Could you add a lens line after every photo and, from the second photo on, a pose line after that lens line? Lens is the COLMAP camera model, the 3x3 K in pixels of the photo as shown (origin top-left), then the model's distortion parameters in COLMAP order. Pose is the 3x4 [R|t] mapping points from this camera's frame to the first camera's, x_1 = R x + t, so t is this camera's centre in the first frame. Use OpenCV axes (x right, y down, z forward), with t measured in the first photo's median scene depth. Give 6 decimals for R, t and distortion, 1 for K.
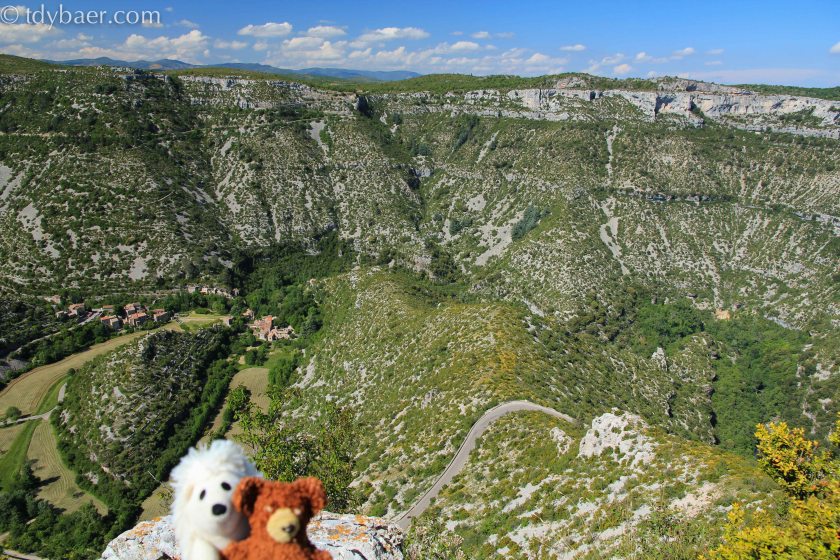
lens RADIAL K [[590.6, 0, 425.3], [0, 590.6, 277.5], [0, 0, 1]] dist [-0.113855, 0.096772]
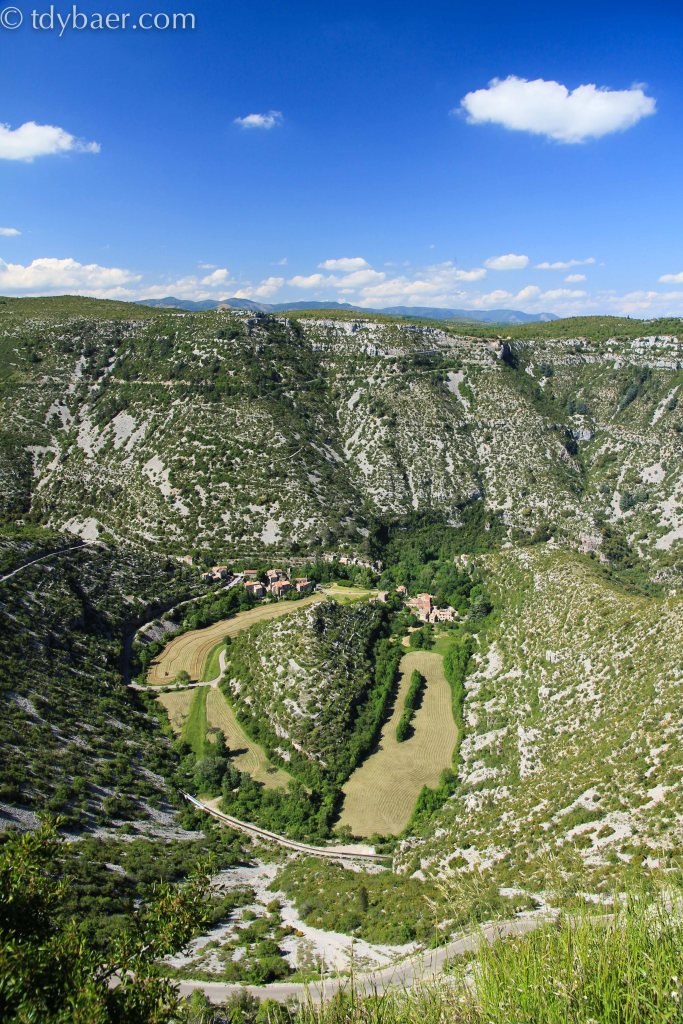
lens RADIAL K [[720.0, 0, 353.3], [0, 720.0, 516.7], [0, 0, 1]] dist [-0.113855, 0.096772]
pose [[0.974387, 0.046292, -0.220063, -0.113644], [-0.058824, 0.996978, -0.050739, 0.009337], [0.217049, 0.062385, 0.974165, -0.056646]]
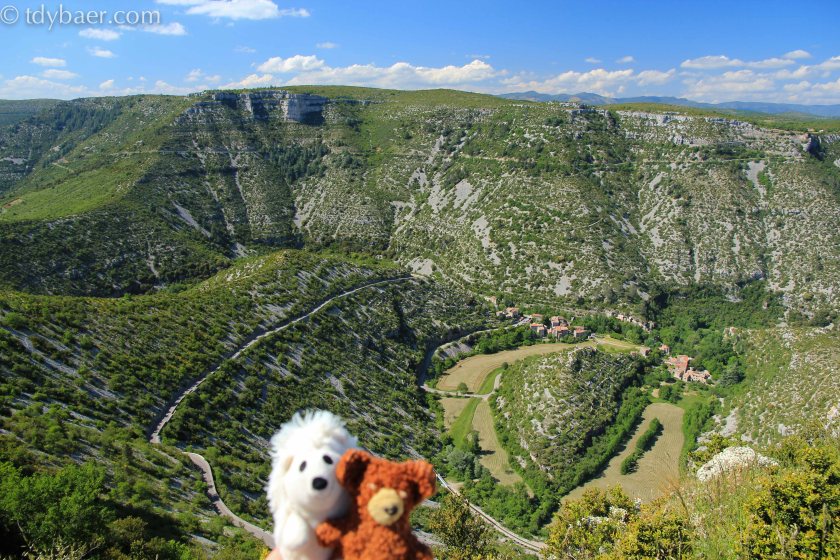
lens RADIAL K [[590.6, 0, 425.3], [0, 590.6, 277.5], [0, 0, 1]] dist [-0.113855, 0.096772]
pose [[0.797278, 0.154770, -0.583433, -0.054275], [-0.184377, 0.982817, 0.008761, 0.006840], [0.574763, 0.100587, 0.812114, -0.044004]]
